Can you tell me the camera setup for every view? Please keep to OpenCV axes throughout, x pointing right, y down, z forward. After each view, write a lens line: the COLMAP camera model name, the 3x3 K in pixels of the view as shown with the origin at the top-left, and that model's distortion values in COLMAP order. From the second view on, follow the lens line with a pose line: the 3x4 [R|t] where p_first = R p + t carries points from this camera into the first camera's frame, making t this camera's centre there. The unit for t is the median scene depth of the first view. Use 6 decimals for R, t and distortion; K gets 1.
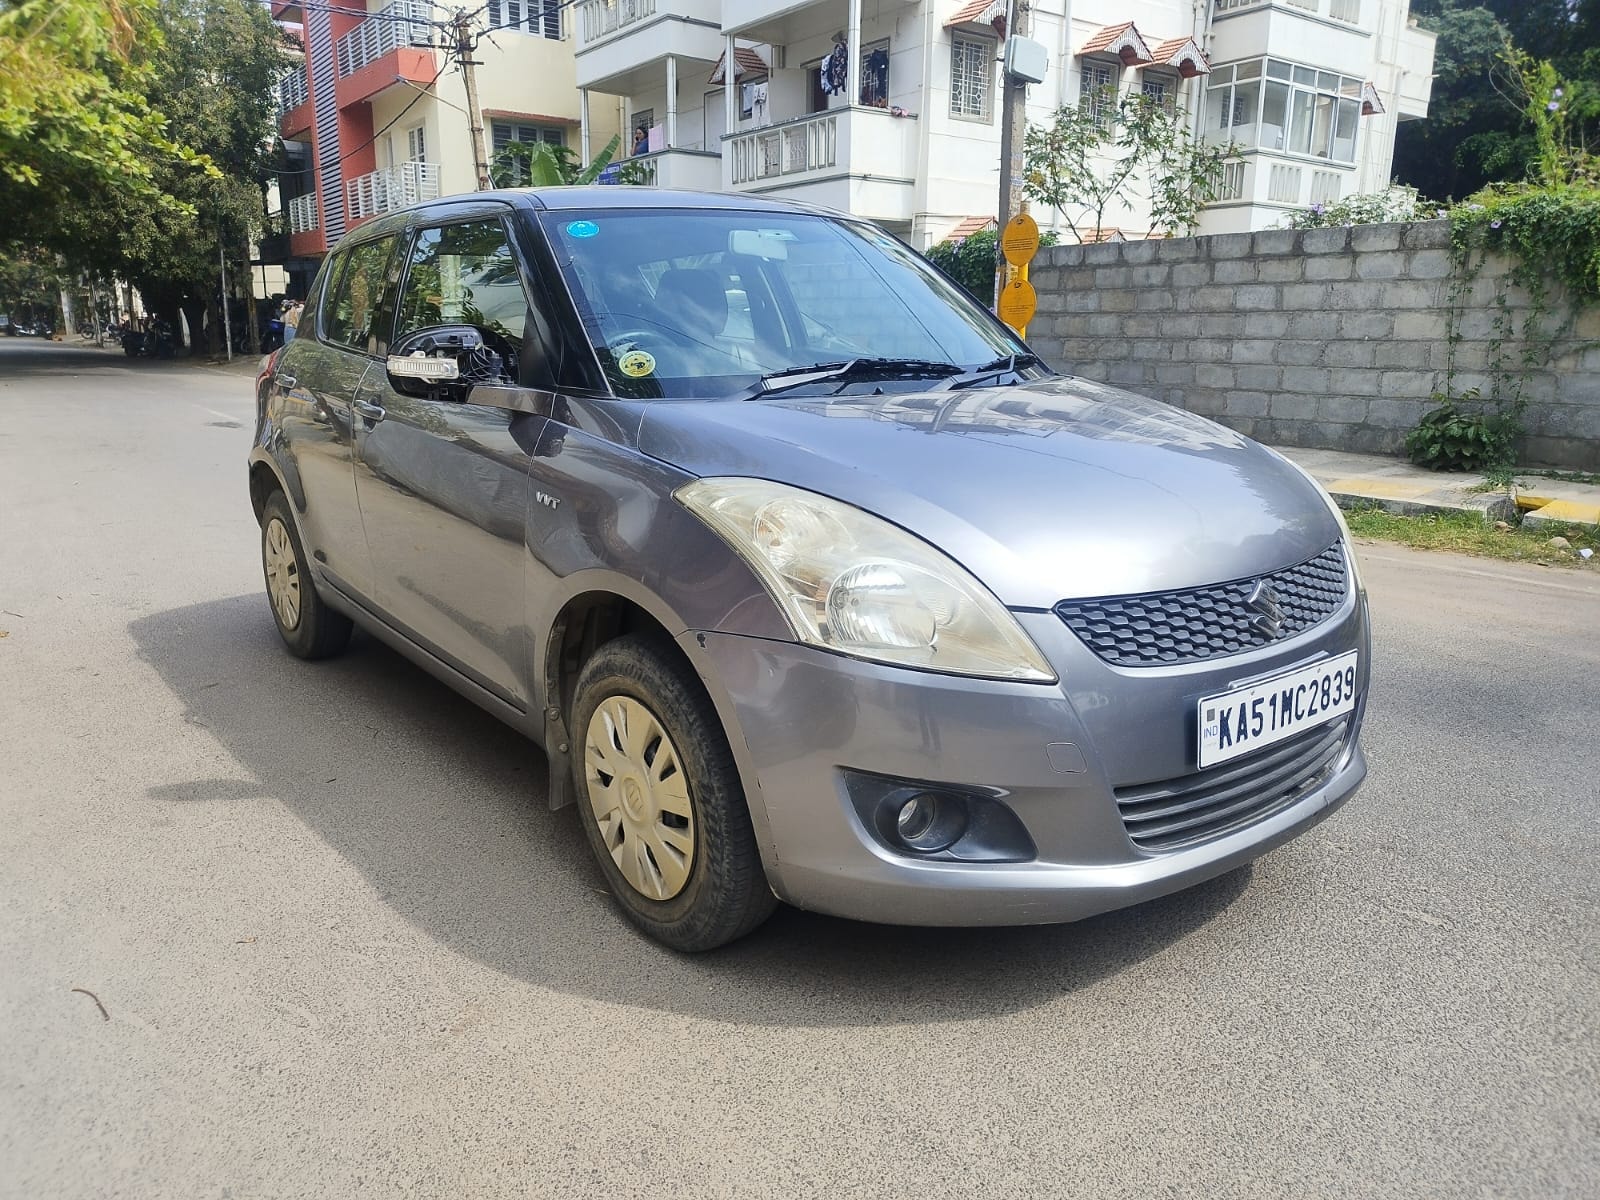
lens RADIAL K [[1149.3, 0, 792.8], [0, 1149.3, 600.7], [0, 0, 1]] dist [0.008040, -0.007011]
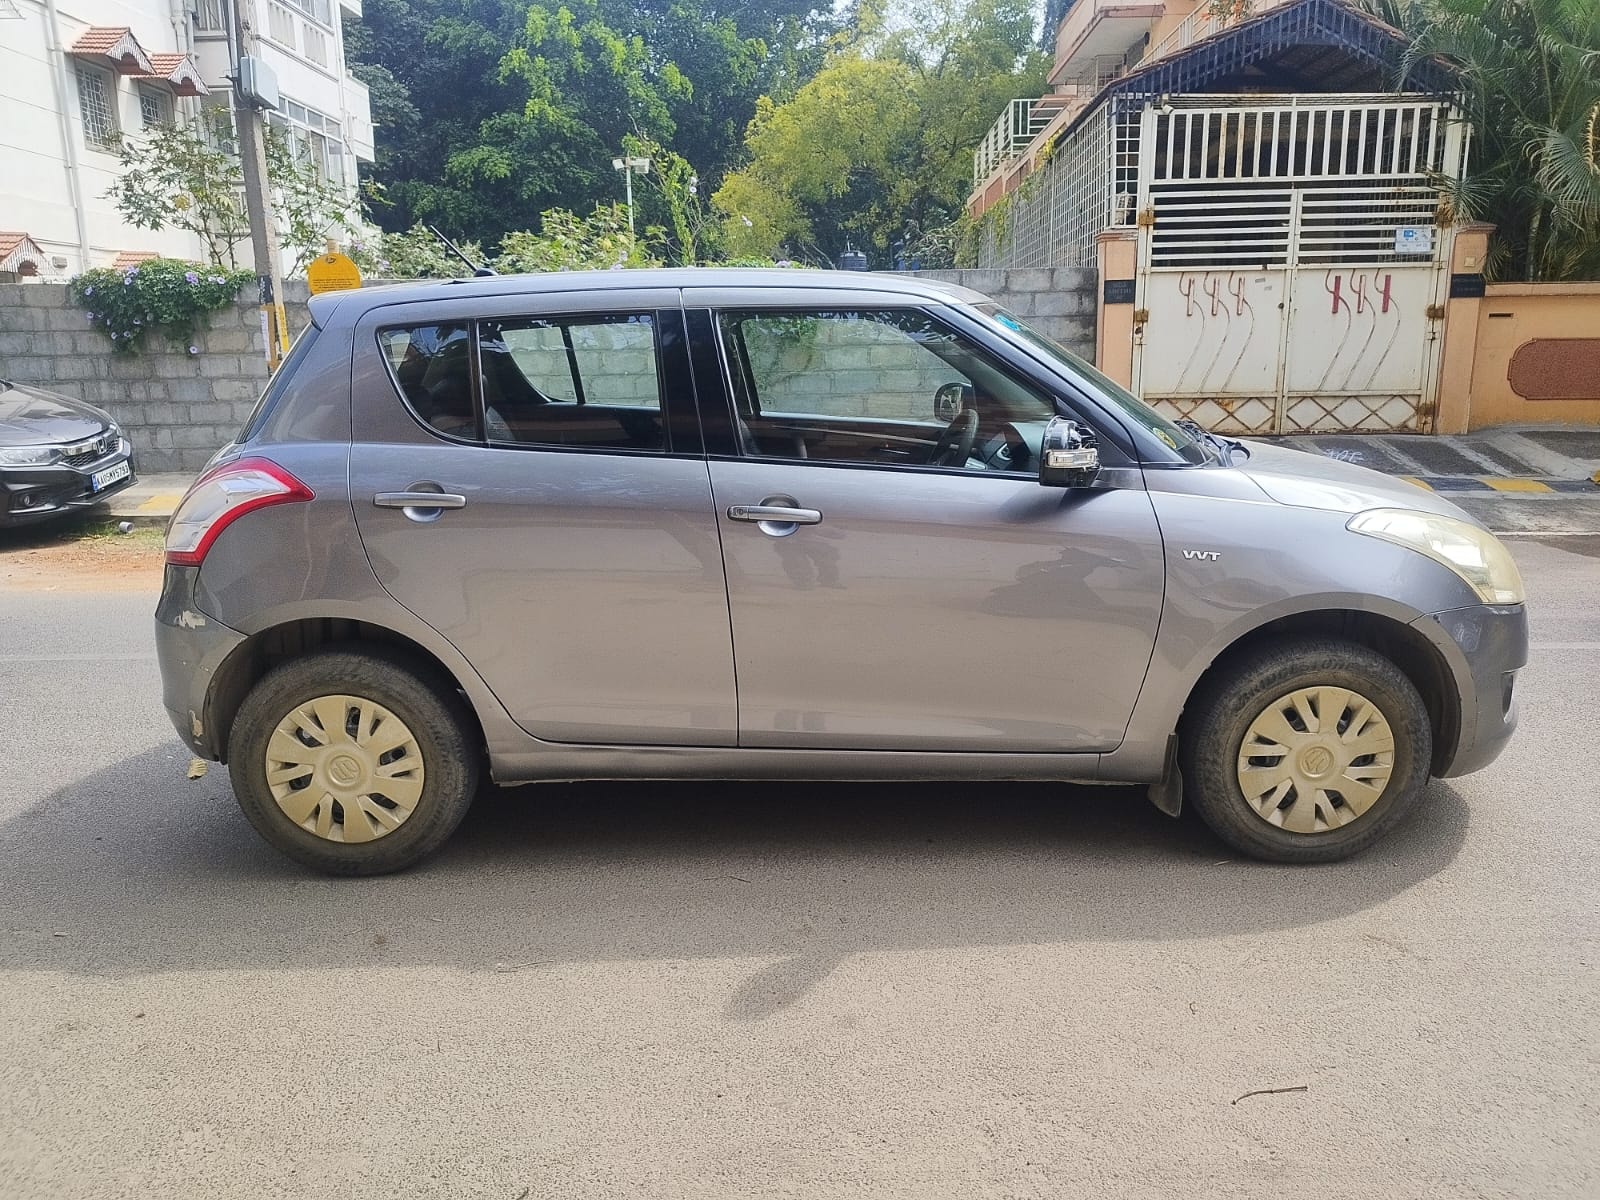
lens RADIAL K [[1160.7, 0, 797.0], [0, 1160.7, 605.7], [0, 0, 1]] dist [-0.000410, -0.009070]
pose [[0.604701, -0.185212, 0.774618, -0.403967], [0.196954, 0.977153, 0.079887, -0.061968], [-0.771716, 0.104256, 0.627363, 0.159828]]
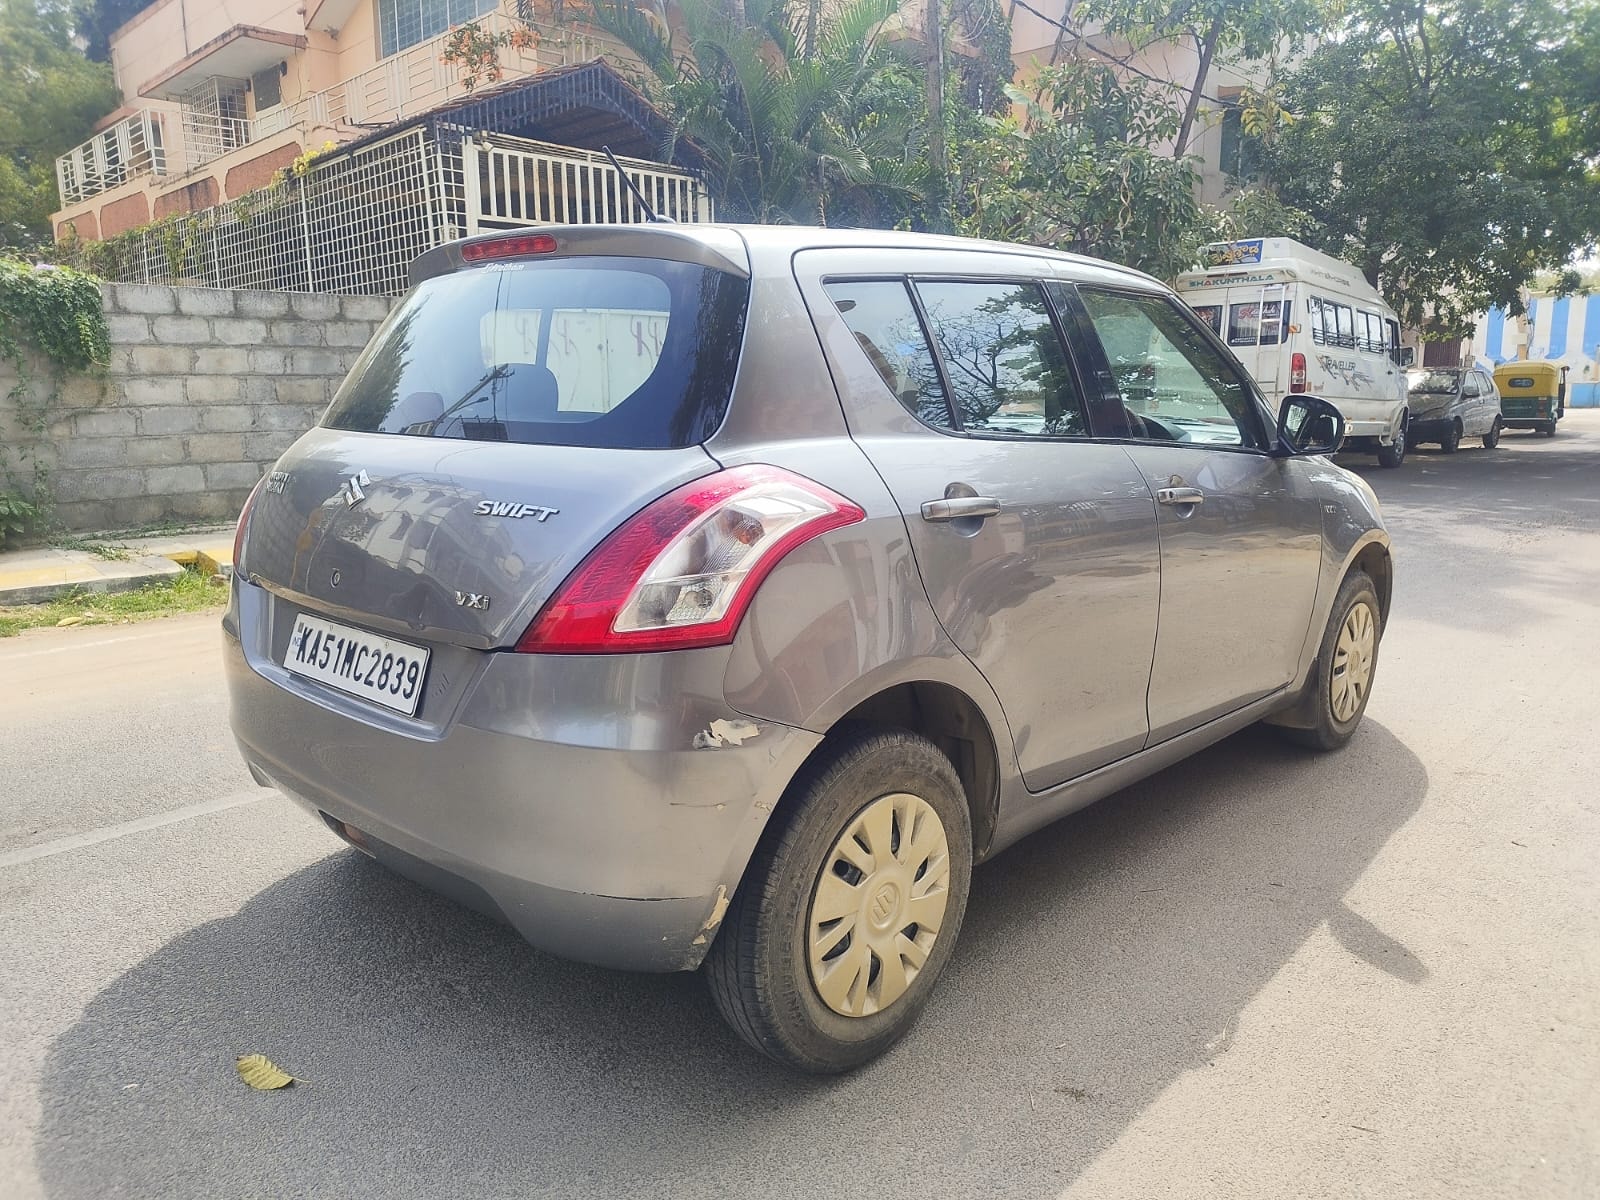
lens RADIAL K [[1149.3, 0, 792.8], [0, 1149.3, 600.7], [0, 0, 1]] dist [0.008040, -0.007011]
pose [[-0.169990, -0.180144, 0.968840, -0.445312], [0.232138, 0.948162, 0.217030, -0.132317], [-0.957714, 0.261797, -0.119360, 0.533739]]
